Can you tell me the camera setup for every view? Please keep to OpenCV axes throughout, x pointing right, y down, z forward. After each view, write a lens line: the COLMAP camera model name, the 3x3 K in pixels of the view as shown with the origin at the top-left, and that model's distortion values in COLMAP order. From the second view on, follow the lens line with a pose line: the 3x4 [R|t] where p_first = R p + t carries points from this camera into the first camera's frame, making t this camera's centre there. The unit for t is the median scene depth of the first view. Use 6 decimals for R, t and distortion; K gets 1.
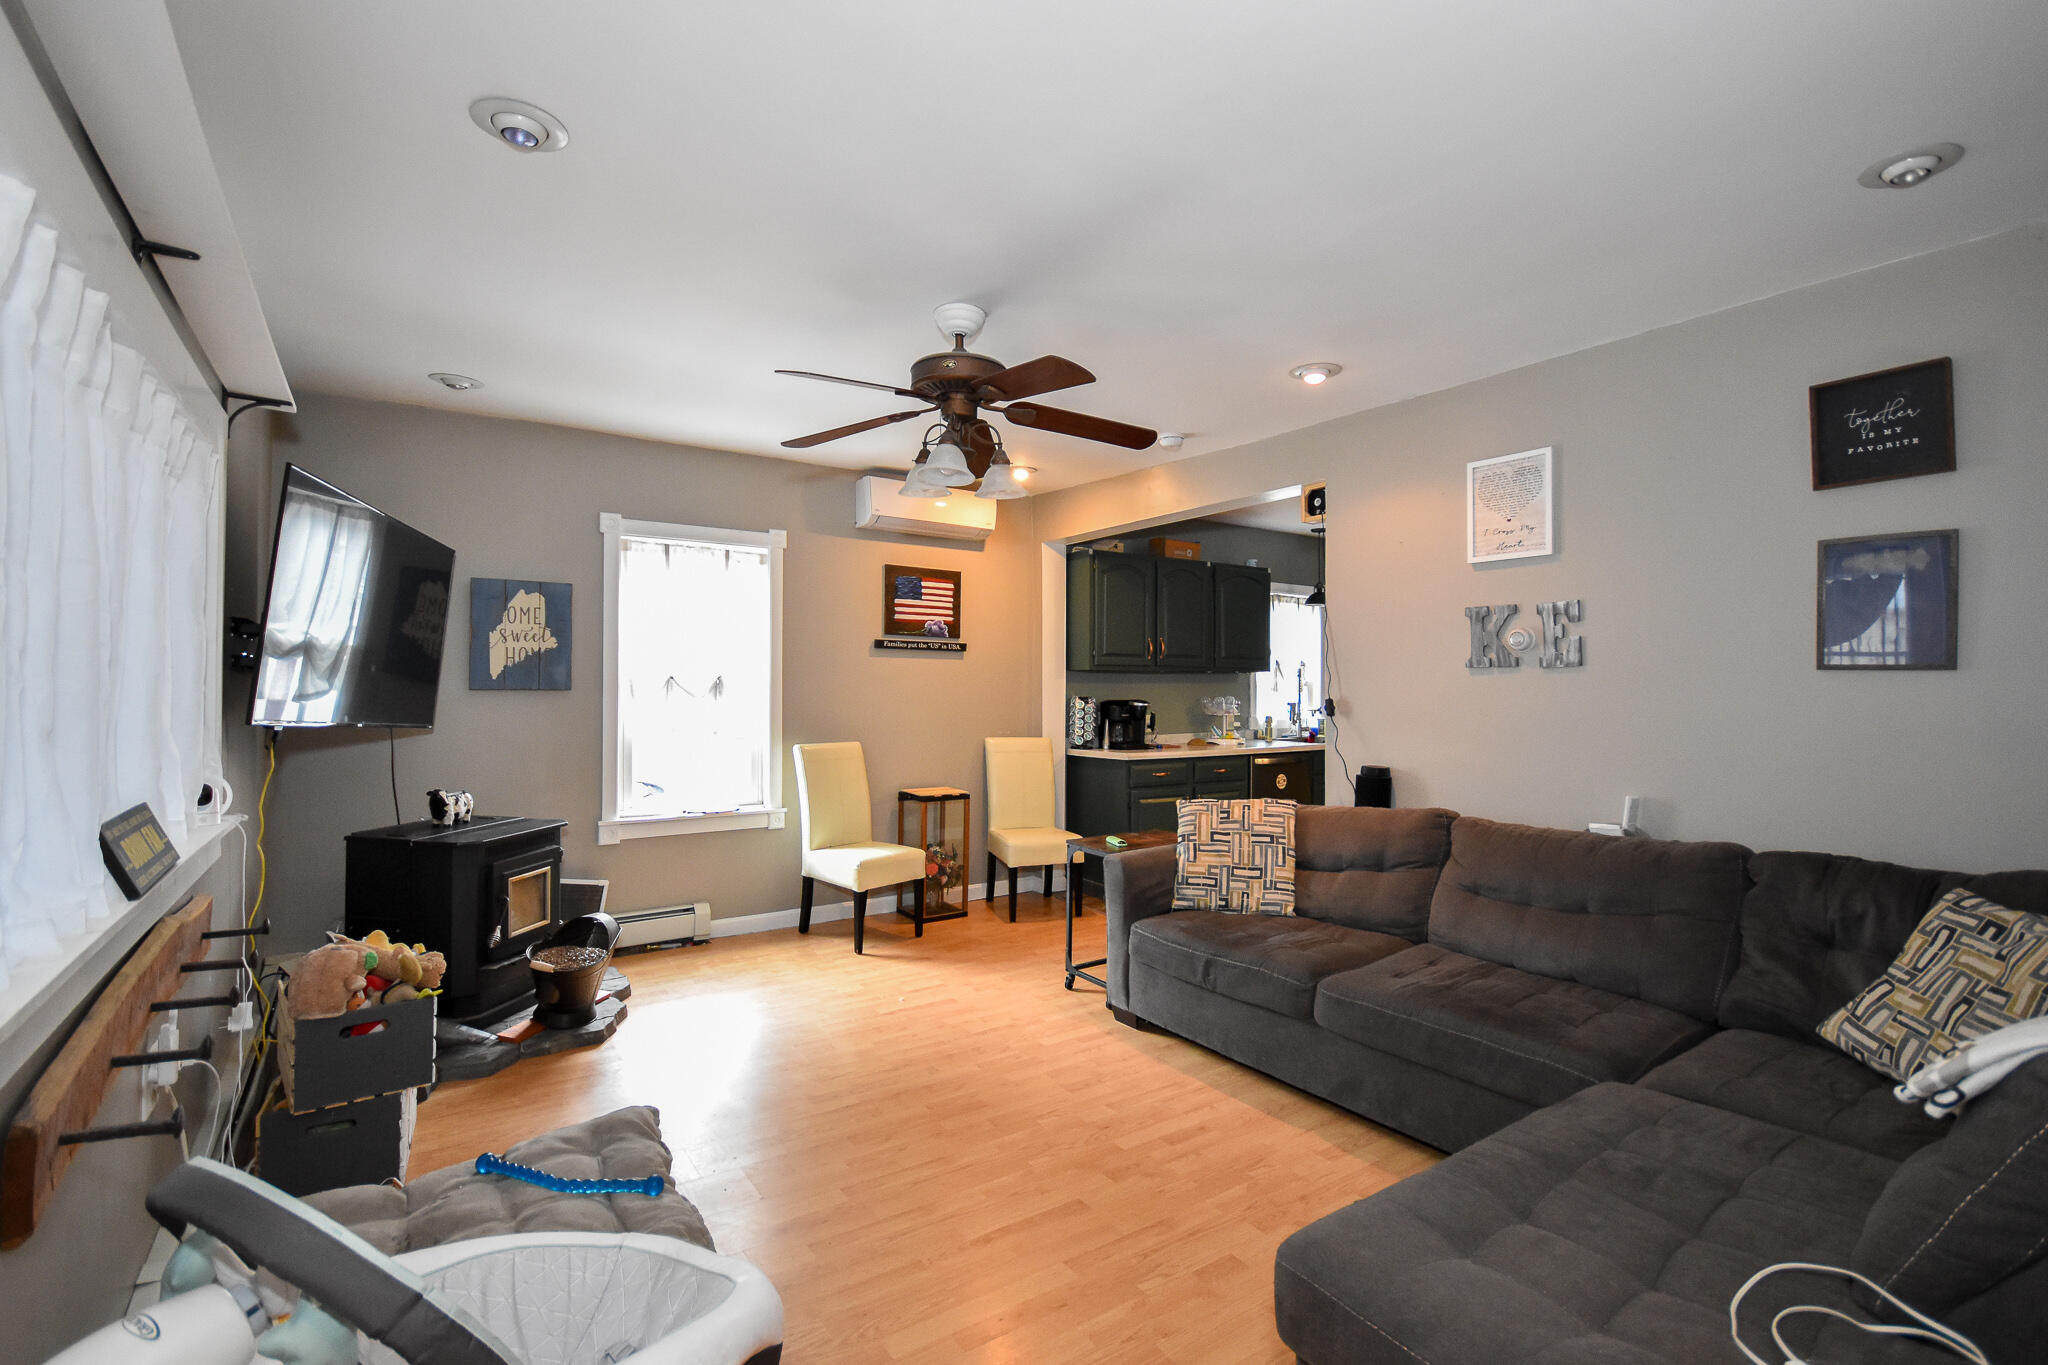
lens RADIAL K [[924.9, 0, 1024.0], [0, 924.9, 682.5], [0, 0, 1]] dist [0.000028, -0.000030]
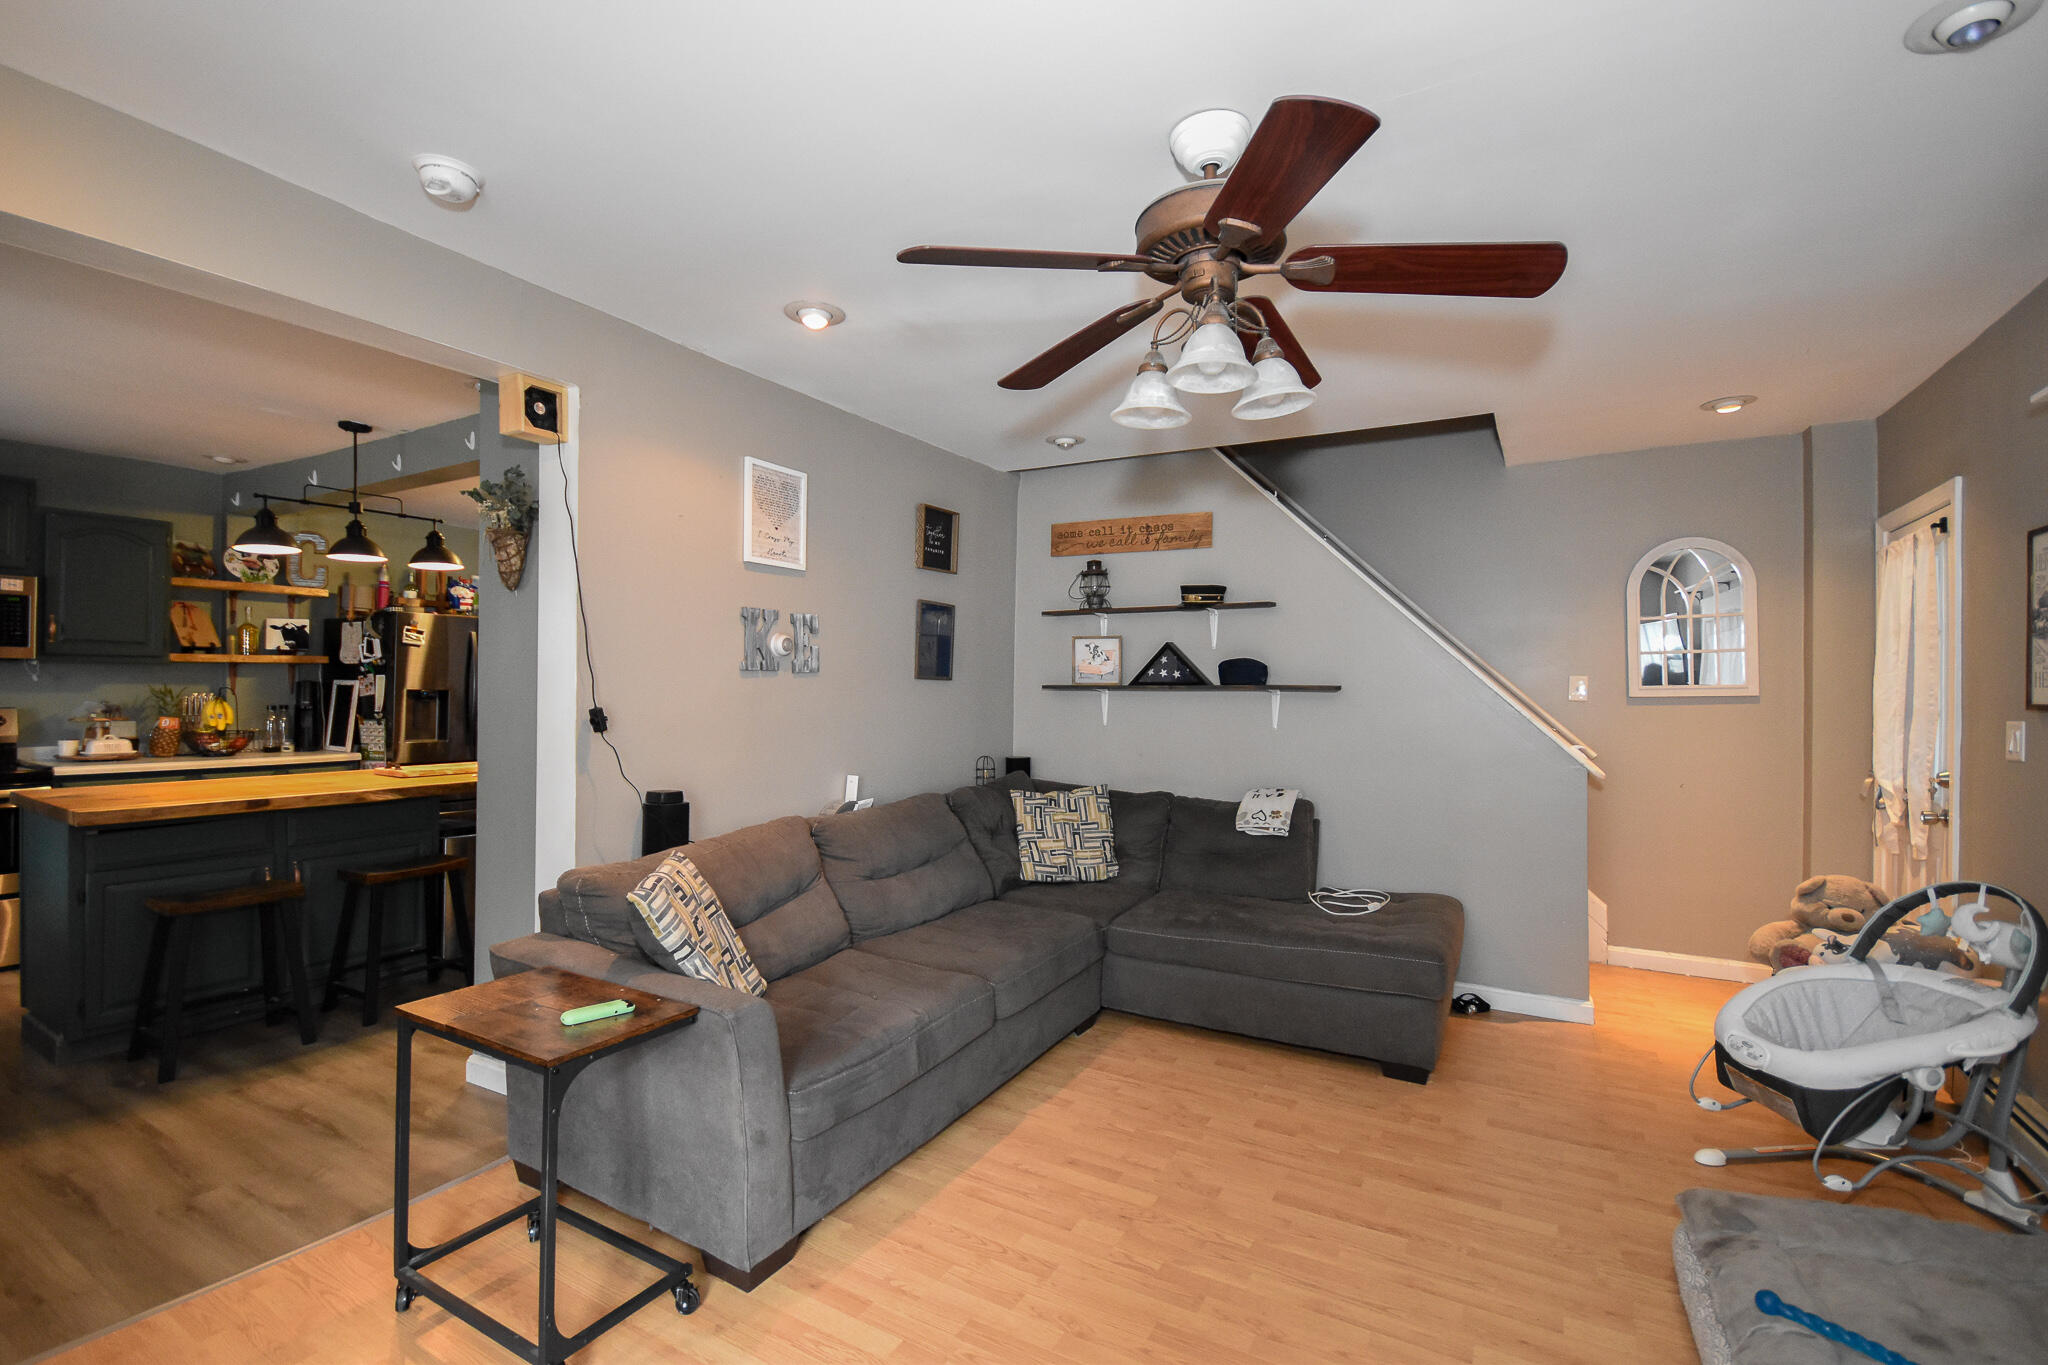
lens RADIAL K [[893.1, 0, 1024.0], [0, 893.1, 682.5], [0, 0, 1]] dist [0.000977, -0.010706]
pose [[-0.429274, -0.008930, 0.903130, -0.524535], [-0.019053, 0.999818, 0.000830, -0.010322], [-0.902973, -0.016851, -0.429366, 1.241705]]
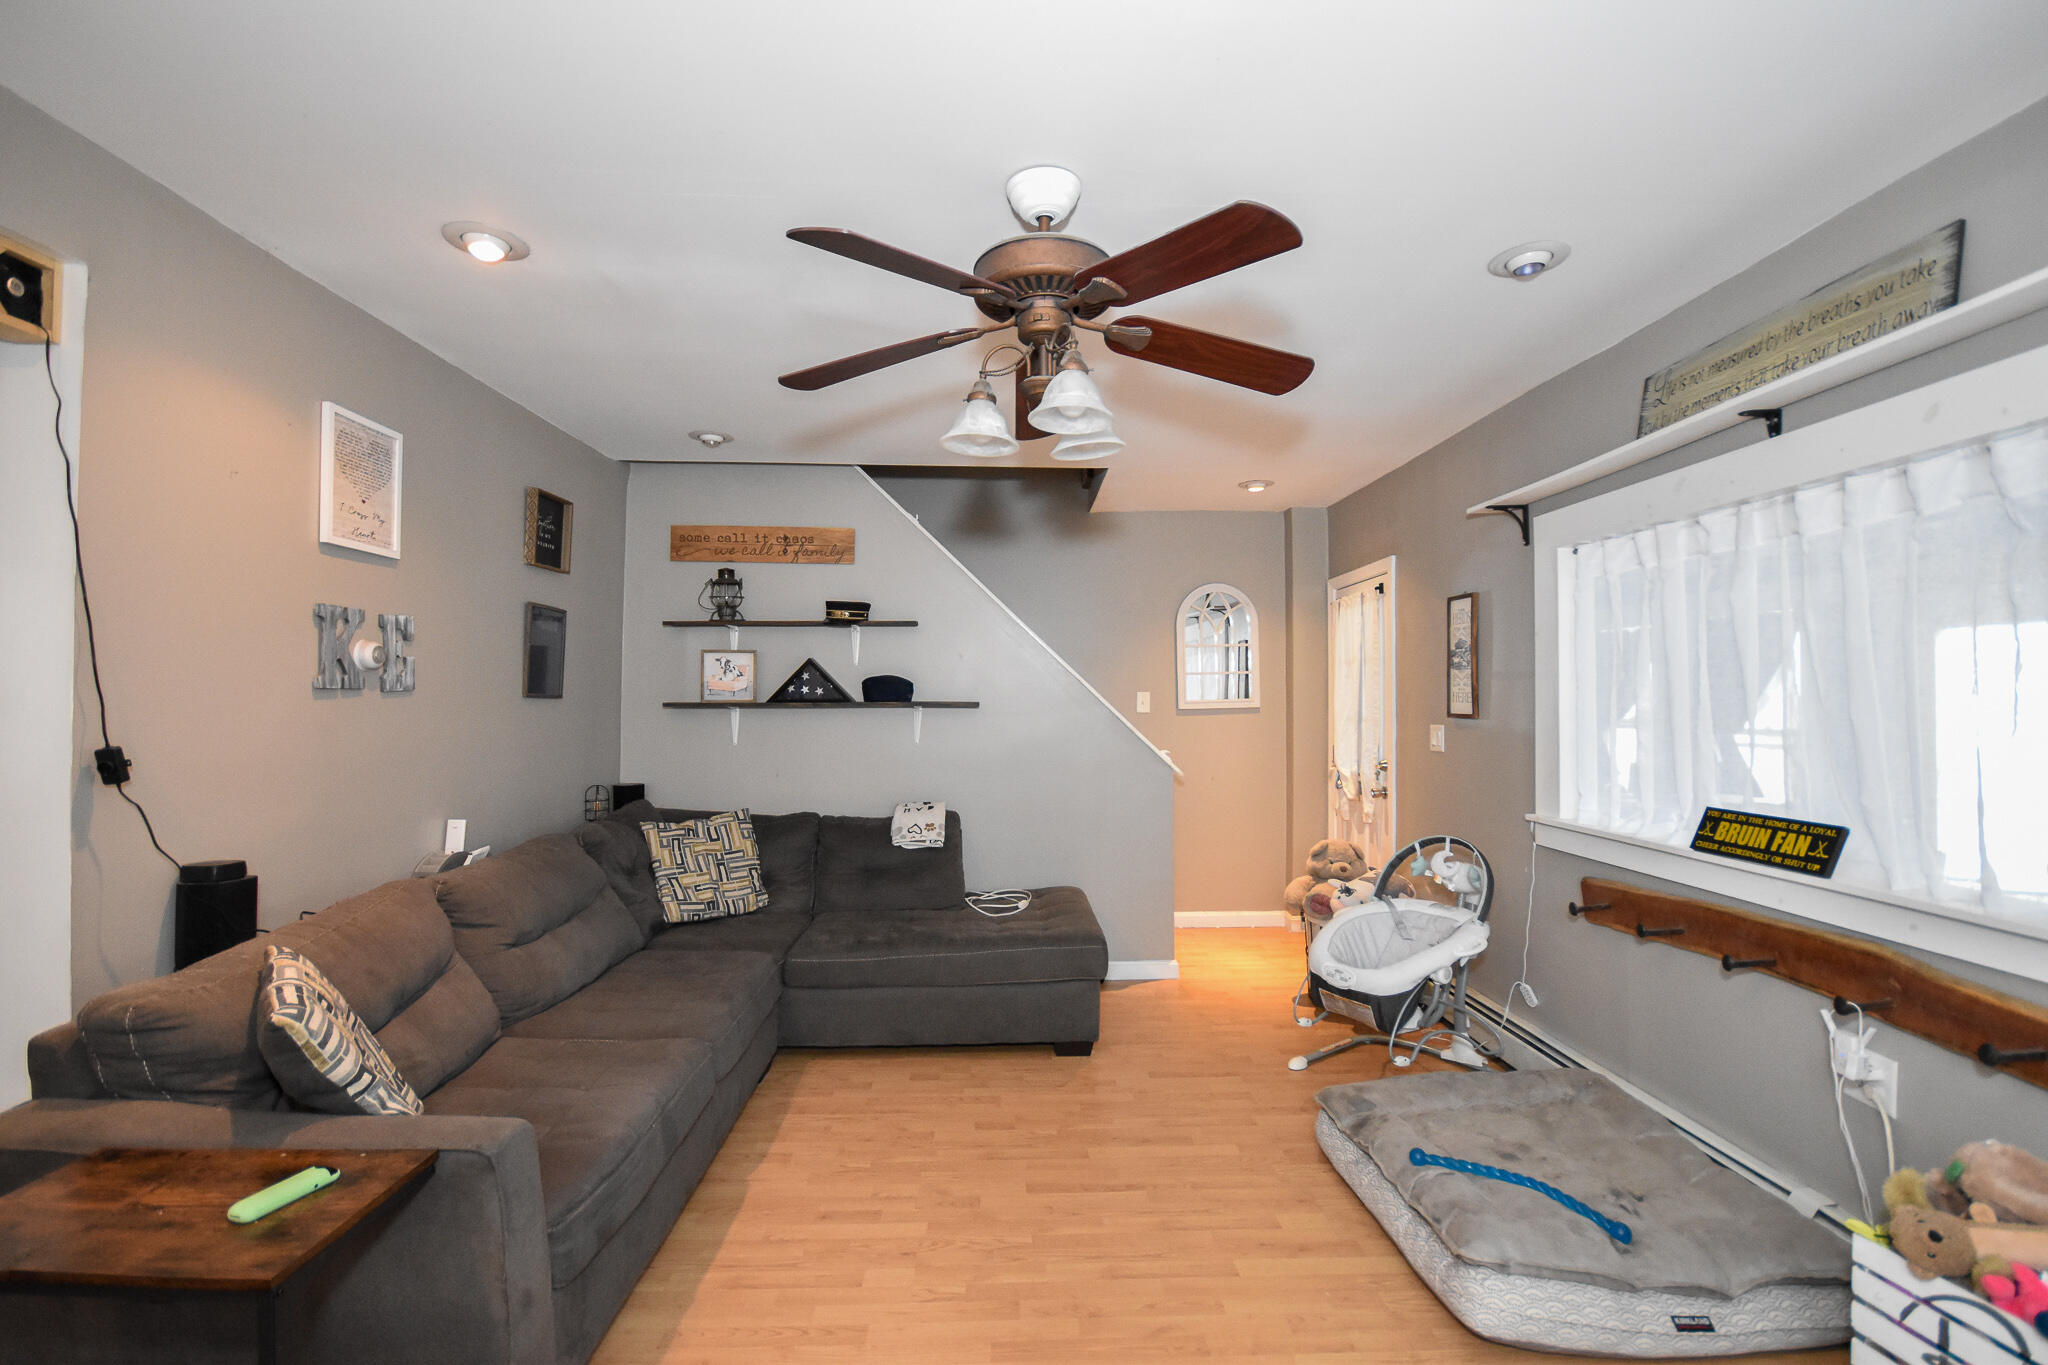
lens RADIAL K [[893.1, 0, 1024.0], [0, 893.1, 682.5], [0, 0, 1]] dist [0.000977, -0.010706]
pose [[-0.838702, -0.000254, 0.544590, -0.374678], [-0.014049, 0.999677, -0.021170, -0.015285], [-0.544409, -0.025406, -0.838435, 1.398747]]
